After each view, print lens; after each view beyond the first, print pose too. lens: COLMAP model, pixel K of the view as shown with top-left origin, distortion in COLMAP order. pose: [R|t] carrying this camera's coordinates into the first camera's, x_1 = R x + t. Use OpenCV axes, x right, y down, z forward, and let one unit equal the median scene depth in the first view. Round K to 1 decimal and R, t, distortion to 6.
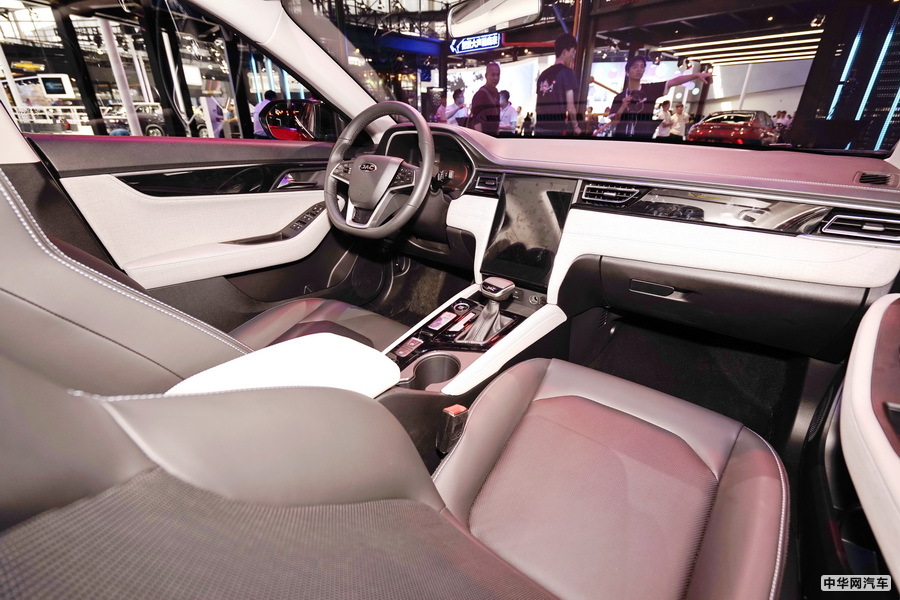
lens RADIAL K [[399.1, 0, 450.0], [0, 399.1, 300.0], [0, 0, 1]] dist [-0.001226, -0.000120]
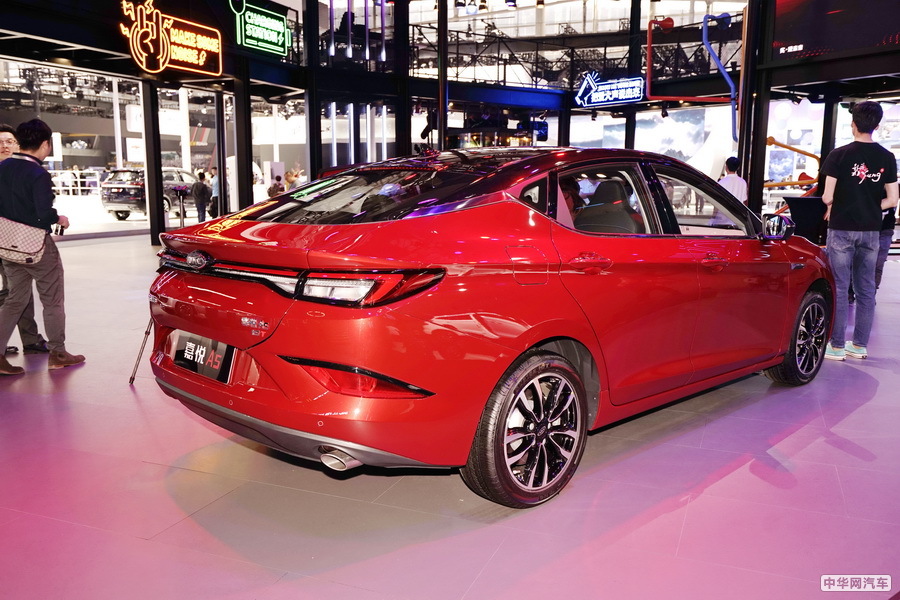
lens RADIAL K [[776.0, 0, 450.0], [0, 776.0, 300.0], [0, 0, 1]] dist [0.035750, -0.053887]
pose [[0.989957, 0.017358, -0.140297, -0.020639], [-0.054153, 0.963293, -0.262933, 0.117154], [0.130584, 0.267890, 0.954559, -0.308341]]
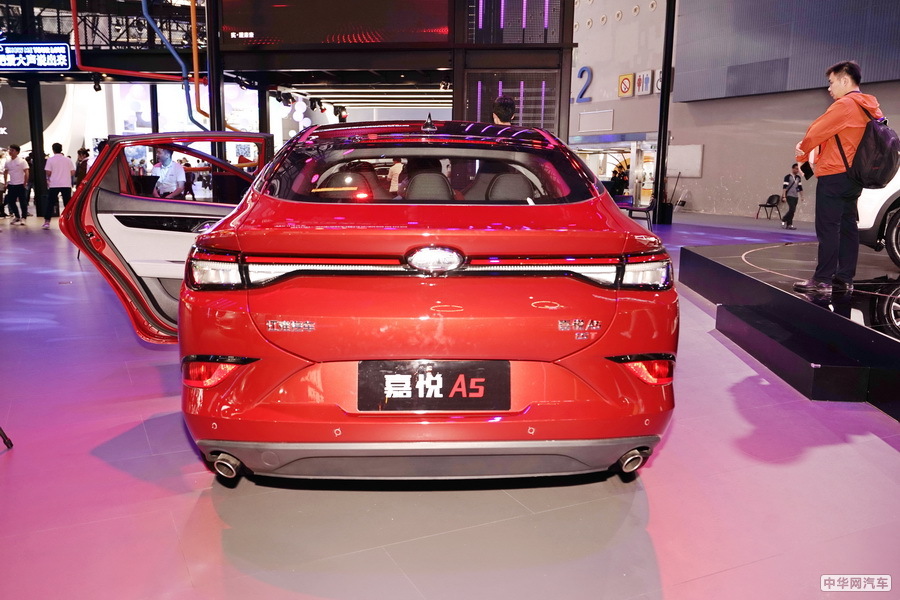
lens RADIAL K [[776.0, 0, 450.0], [0, 776.0, 300.0], [0, 0, 1]] dist [0.035750, -0.053887]
pose [[0.764311, -0.108450, 0.635663, -0.240065], [0.260415, 0.953710, -0.150406, 0.083300], [-0.589927, 0.280493, 0.757173, -0.227496]]
